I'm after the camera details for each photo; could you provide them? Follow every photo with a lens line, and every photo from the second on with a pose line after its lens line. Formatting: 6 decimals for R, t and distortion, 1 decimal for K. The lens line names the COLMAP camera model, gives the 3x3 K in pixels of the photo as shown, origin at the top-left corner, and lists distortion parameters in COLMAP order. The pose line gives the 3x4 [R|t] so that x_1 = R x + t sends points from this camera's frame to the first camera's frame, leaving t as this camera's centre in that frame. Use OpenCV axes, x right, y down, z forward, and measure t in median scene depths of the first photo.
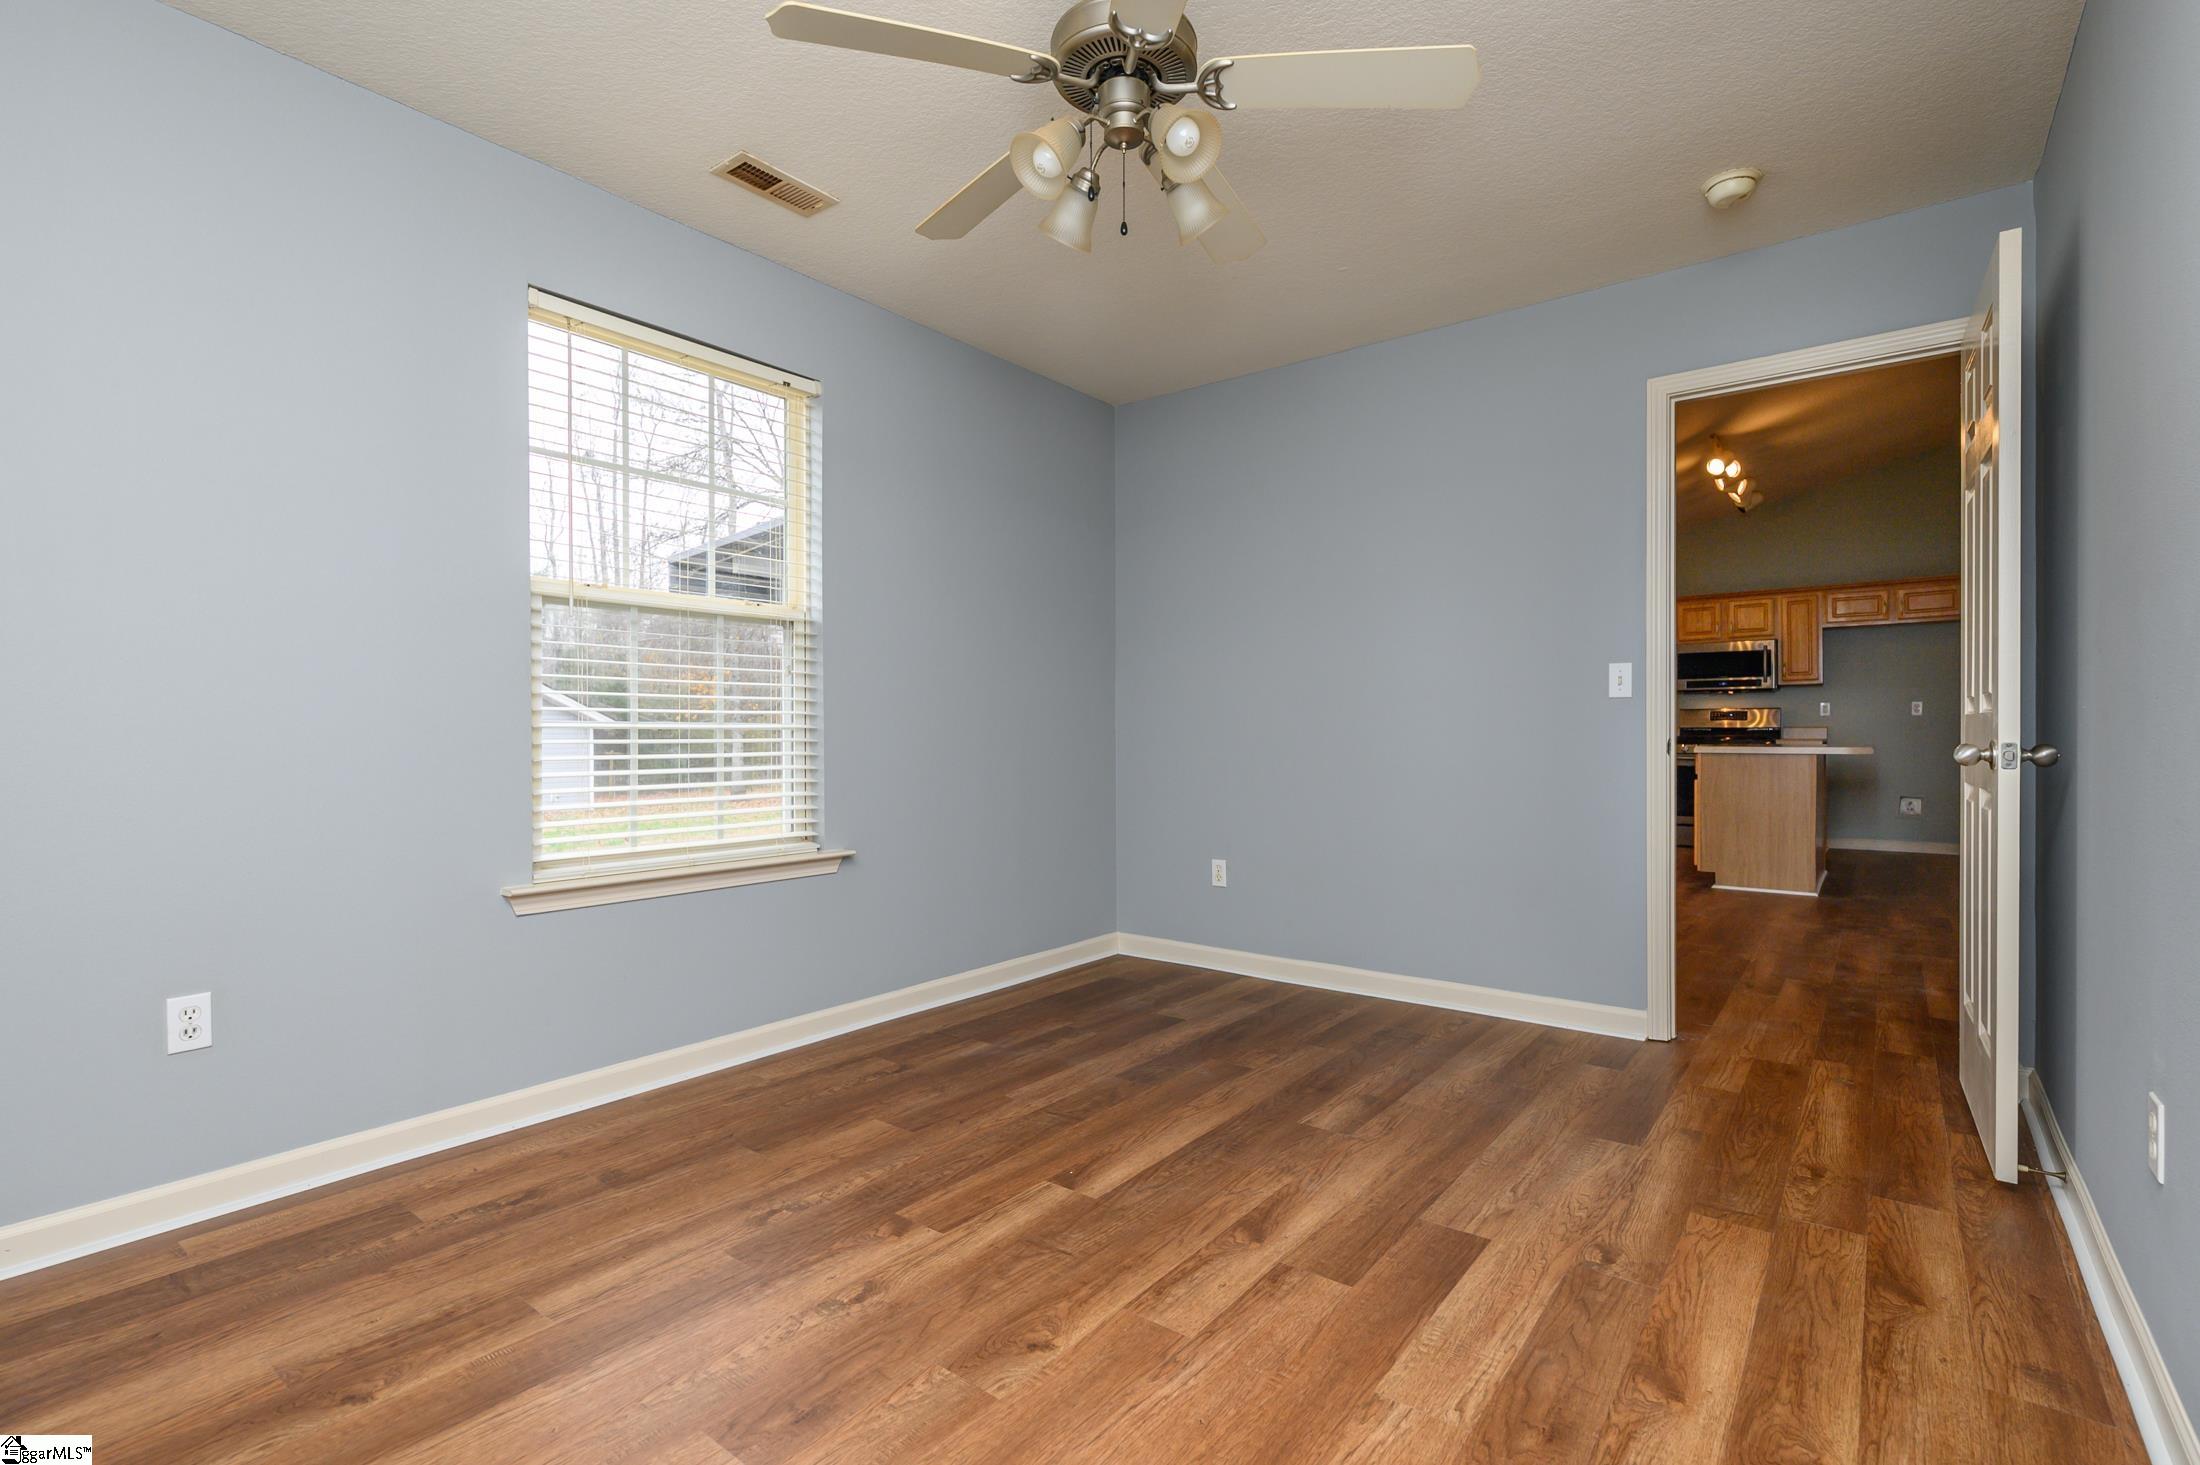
lens RADIAL K [[1031.3, 0, 1100.0], [0, 1031.3, 732.5], [0, 0, 1]] dist [0.002492, 0.000519]
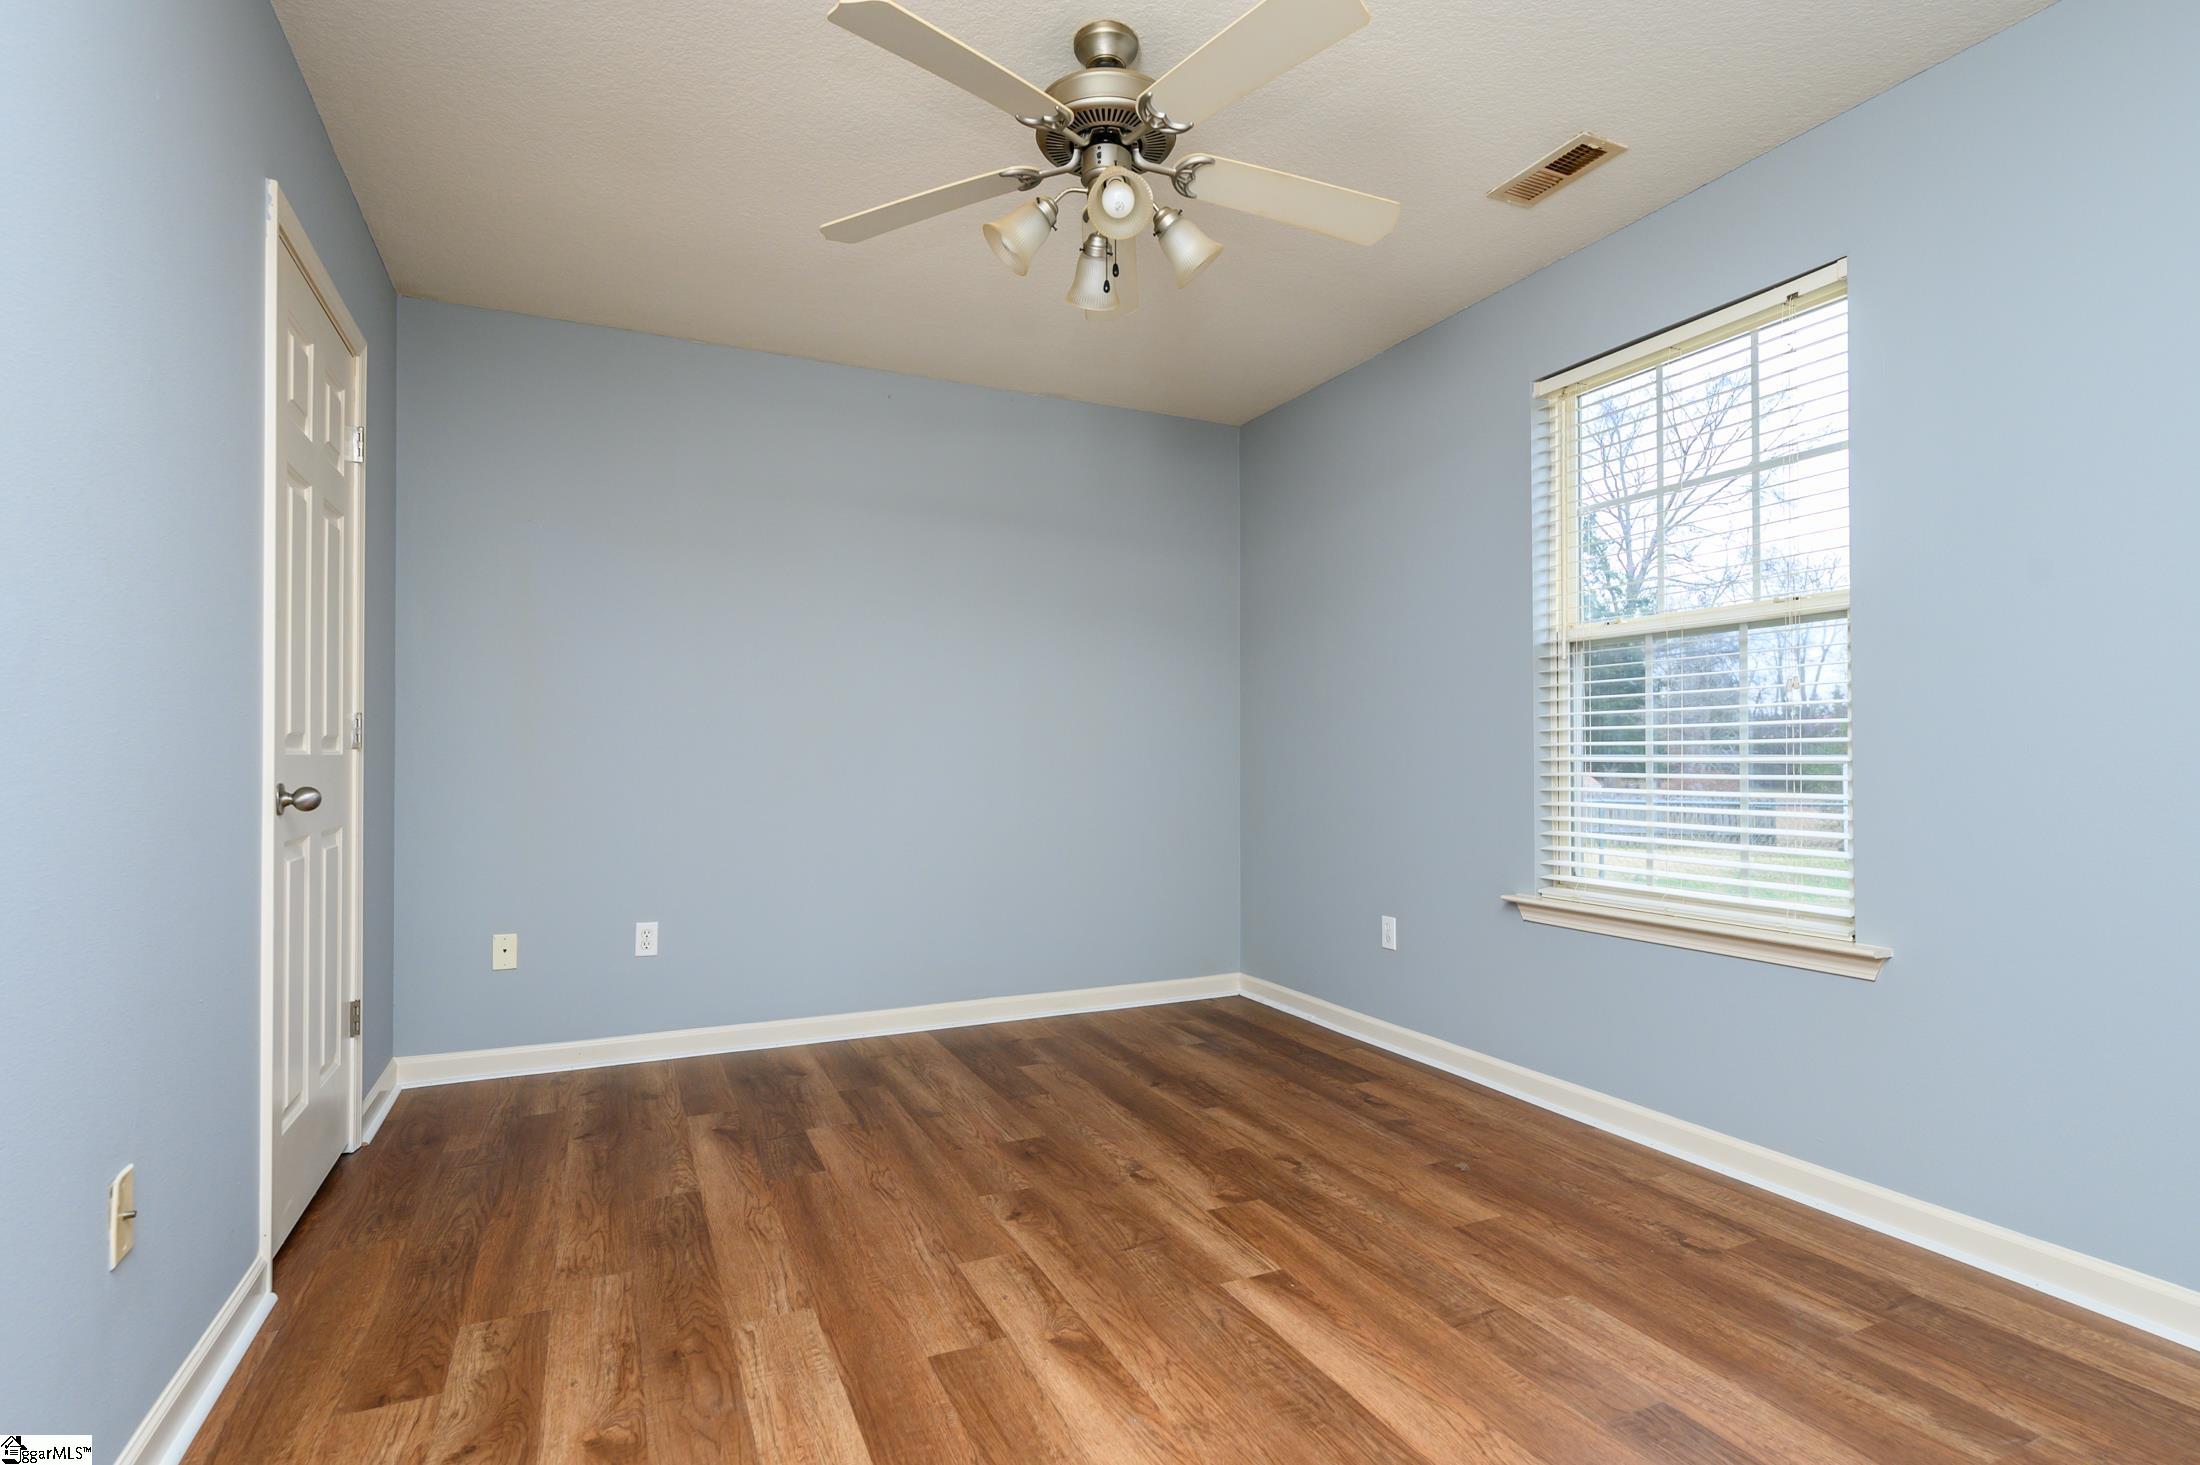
lens RADIAL K [[1034.8, 0, 1095.2], [0, 1034.8, 752.4], [0, 0, 1]] dist [-0.001083, -0.000181]
pose [[-0.453436, -0.004211, -0.891279, 0.871432], [-0.000060, 0.999989, -0.004695, -0.011185], [0.891289, -0.002075, -0.453431, 1.337185]]
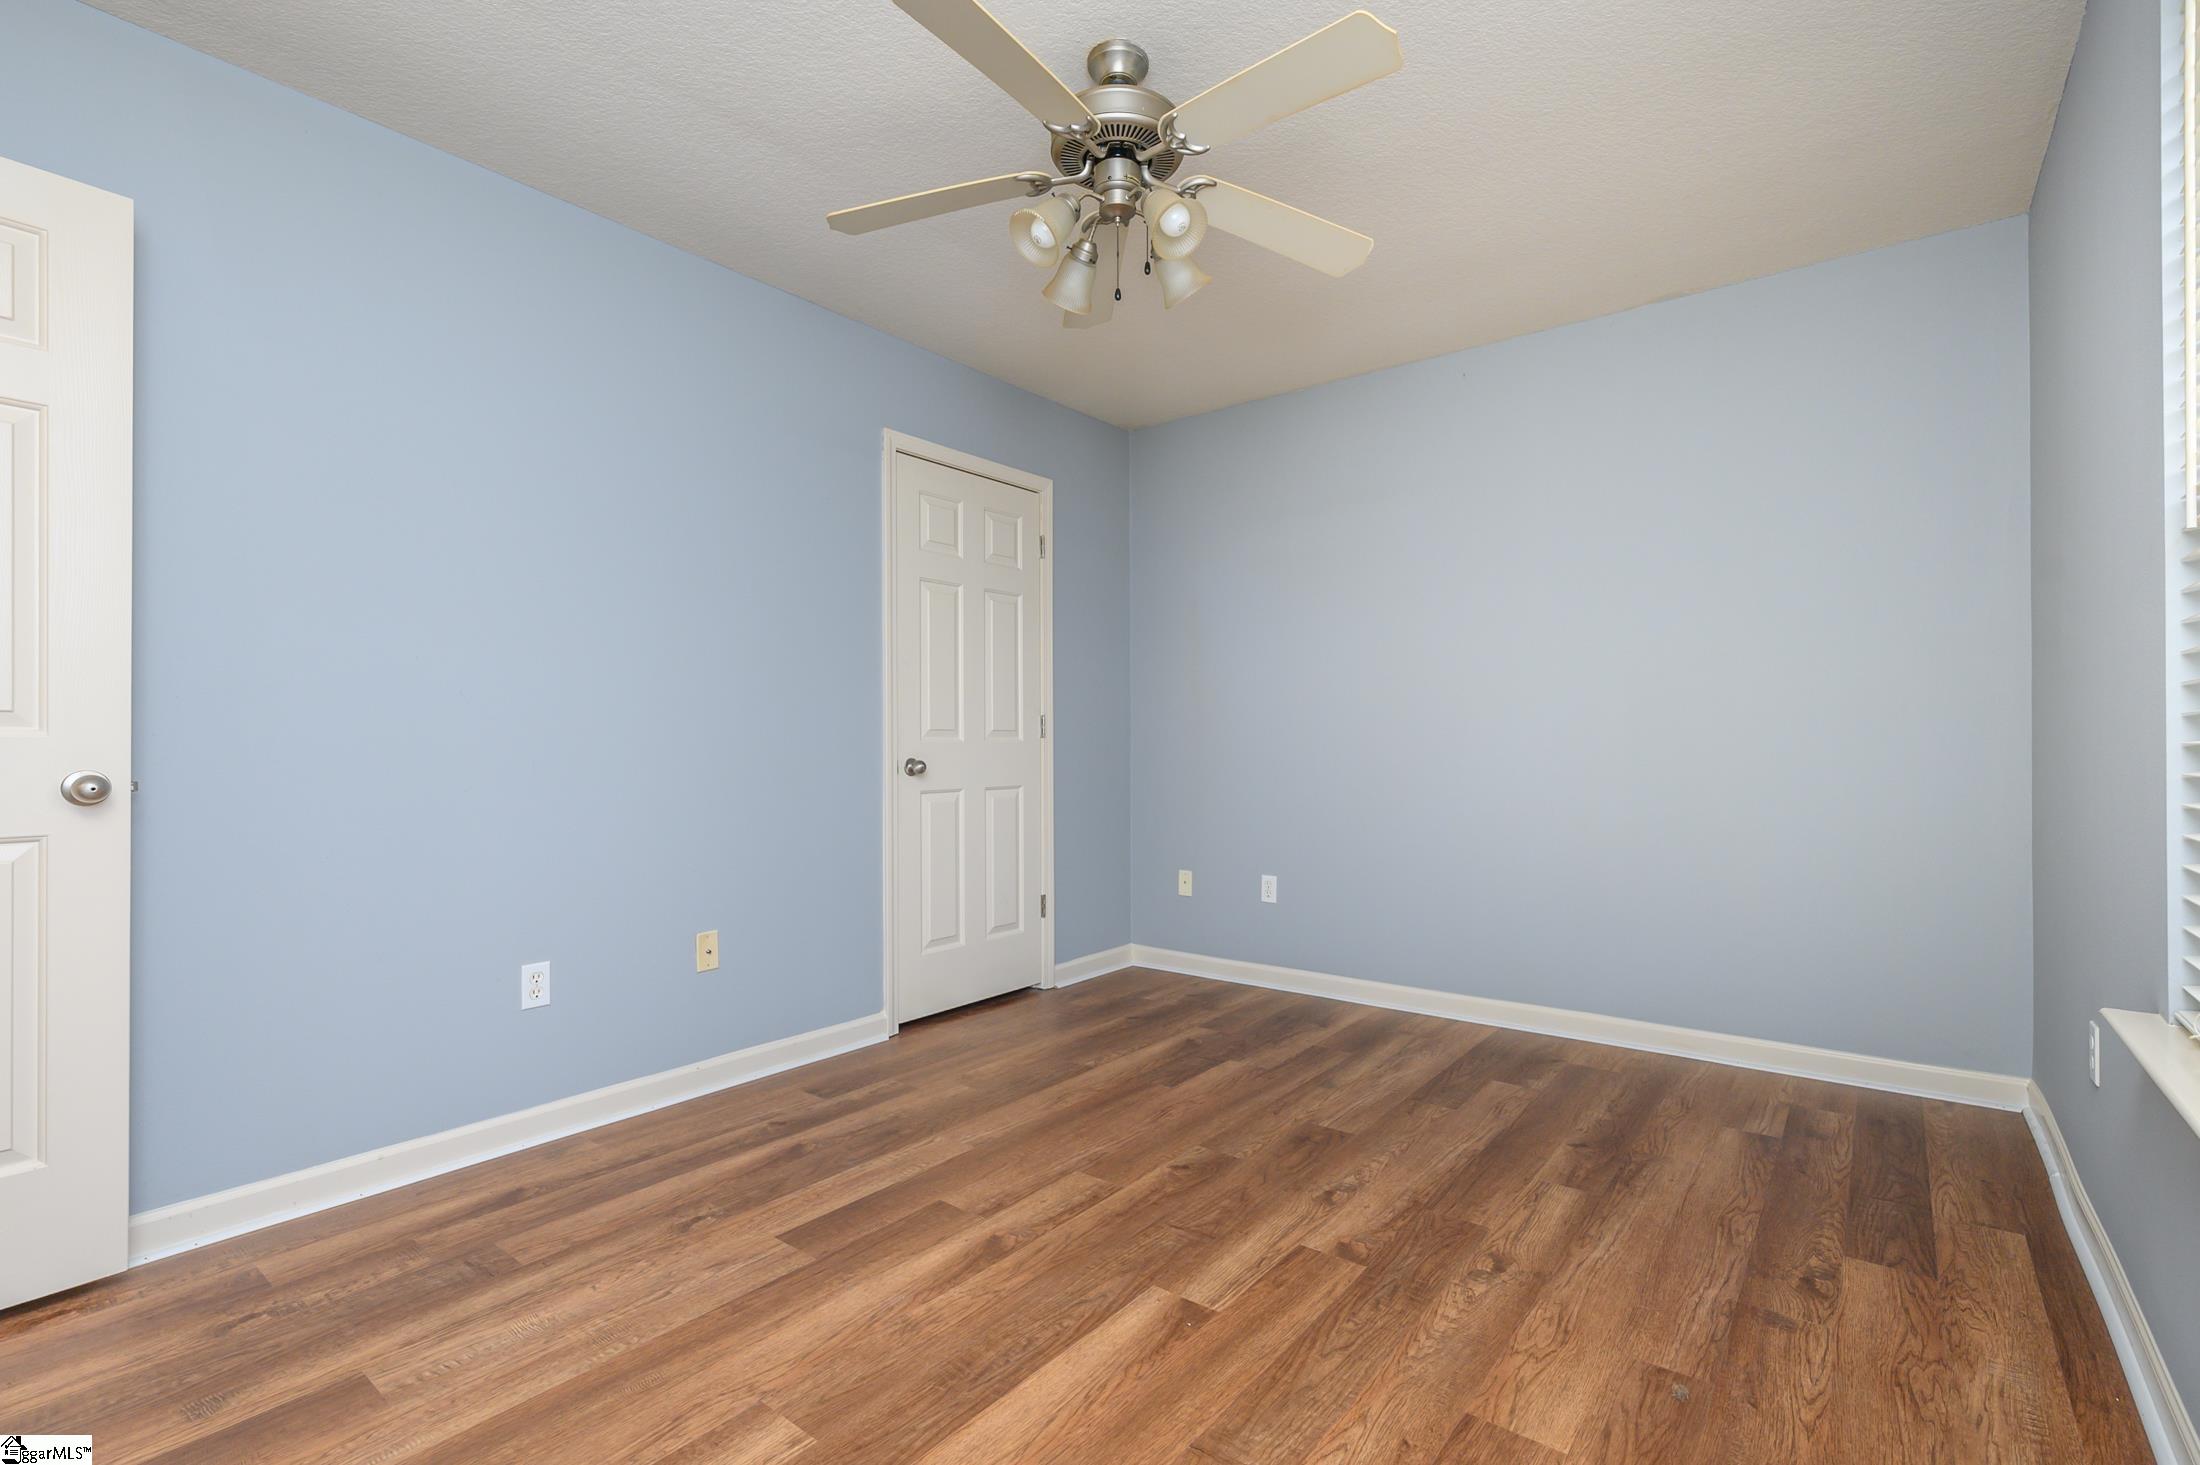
lens RADIAL K [[971.4, 0, 1143.5], [0, 971.4, 744.0], [0, 0, 1]] dist [0.004200, 0.000138]
pose [[-0.999322, 0.004948, -0.036481, 0.032961], [0.004877, 0.999986, 0.002026, -0.011951], [0.036490, 0.001847, -0.999332, 1.858518]]
